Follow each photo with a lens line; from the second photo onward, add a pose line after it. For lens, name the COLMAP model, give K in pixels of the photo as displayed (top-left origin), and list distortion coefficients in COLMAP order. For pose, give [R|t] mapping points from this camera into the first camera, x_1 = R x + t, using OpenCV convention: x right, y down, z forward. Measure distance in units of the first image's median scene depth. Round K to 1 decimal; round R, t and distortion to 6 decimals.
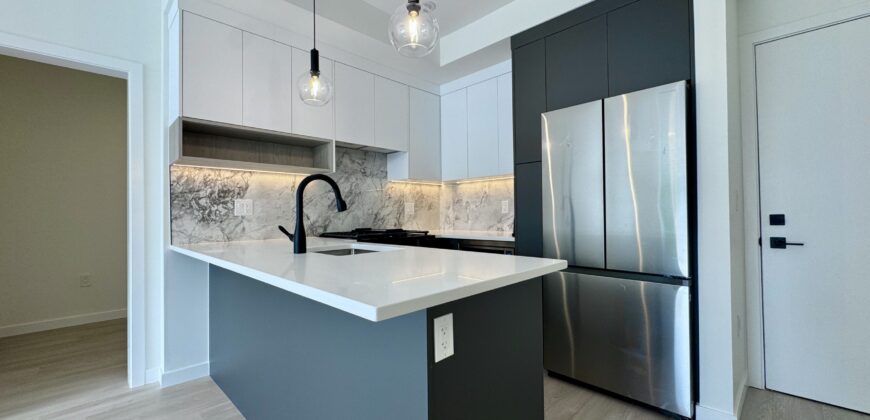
lens RADIAL K [[347.8, 0, 437.4], [0, 347.8, 208.9], [0, 0, 1]] dist [0.001787, 0.000004]
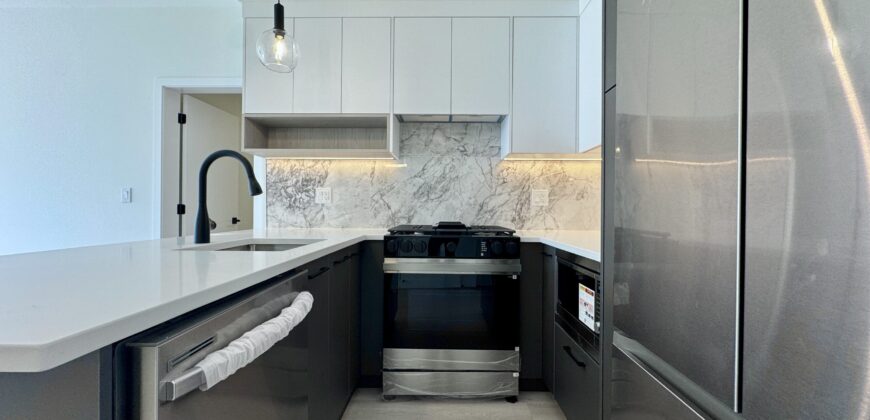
lens RADIAL K [[347.8, 0, 437.4], [0, 347.8, 208.9], [0, 0, 1]] dist [0.001787, 0.000004]
pose [[0.687361, 0.015352, -0.726154, 0.395460], [-0.004374, 0.999846, 0.016998, 0.015966], [0.726303, -0.008508, 0.687322, 0.521402]]
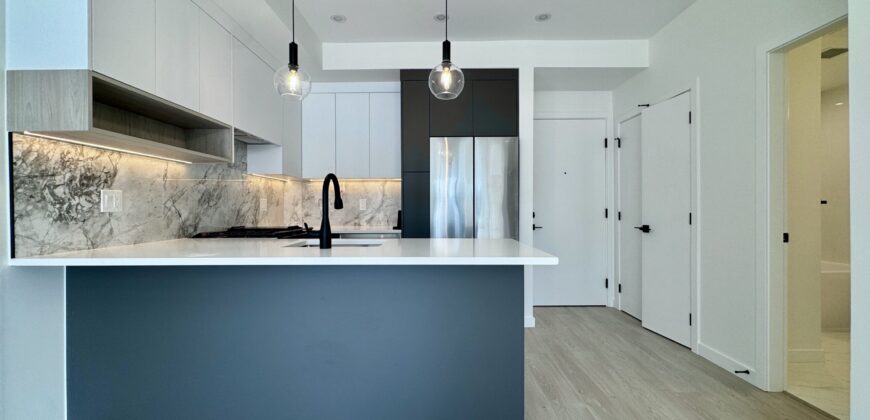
lens RADIAL K [[347.8, 0, 437.4], [0, 347.8, 208.9], [0, 0, 1]] dist [0.001787, 0.000004]
pose [[0.713954, 0.009072, 0.700134, -0.557398], [-0.016592, 0.999854, 0.003964, -0.001383], [-0.699996, -0.014447, 0.714001, 0.009369]]
